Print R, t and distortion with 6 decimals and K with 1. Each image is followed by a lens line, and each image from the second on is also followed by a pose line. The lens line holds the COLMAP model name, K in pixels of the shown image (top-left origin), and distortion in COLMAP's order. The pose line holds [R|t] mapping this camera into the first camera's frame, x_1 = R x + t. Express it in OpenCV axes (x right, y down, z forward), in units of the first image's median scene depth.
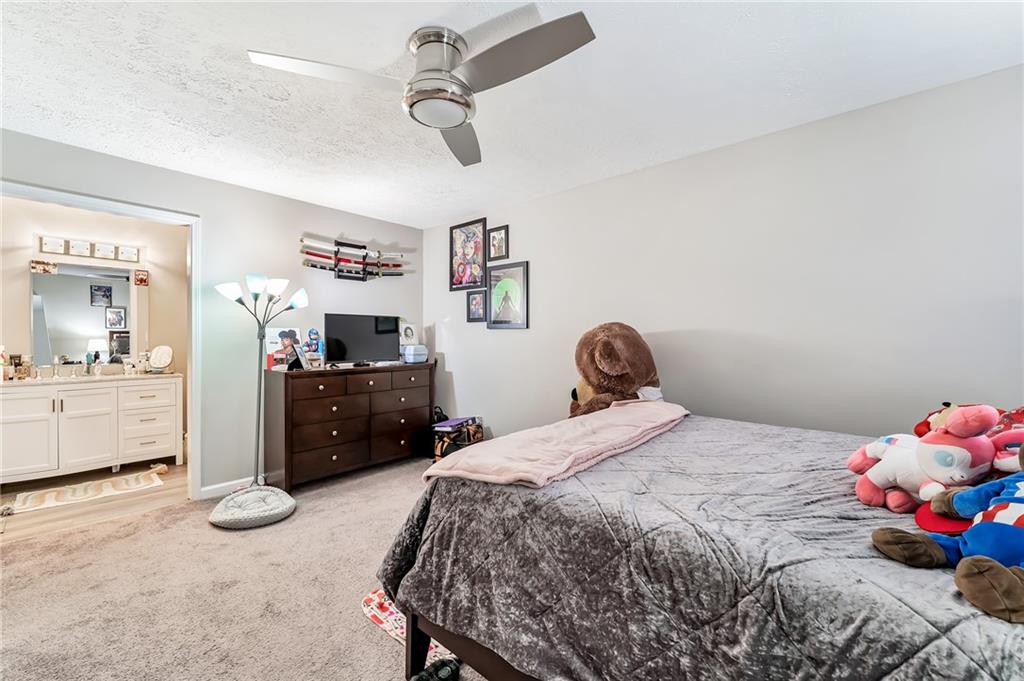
lens RADIAL K [[414.8, 0, 510.8], [0, 414.8, 332.3], [0, 0, 1]] dist [0.000525, 0.000130]
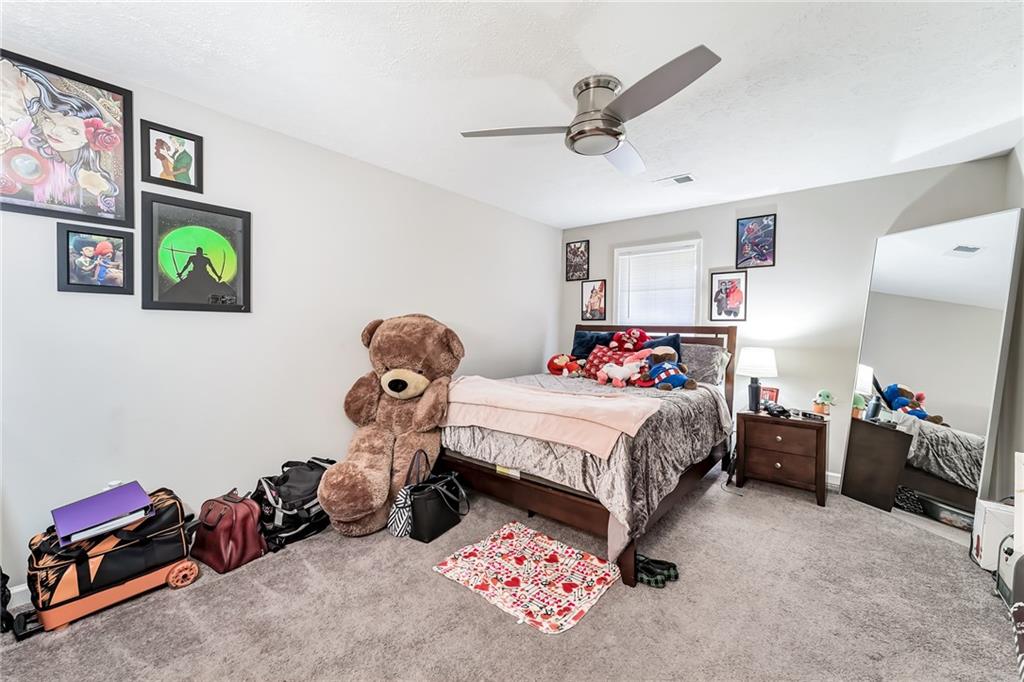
lens RADIAL K [[414.8, 0, 510.8], [0, 414.8, 332.8], [0, 0, 1]] dist [0.000525, 0.000130]
pose [[-0.018621, -0.000152, 0.999827, -0.584937], [-0.001318, 0.999999, 0.000128, 0.020710], [-0.999826, -0.001315, -0.018621, 0.541049]]
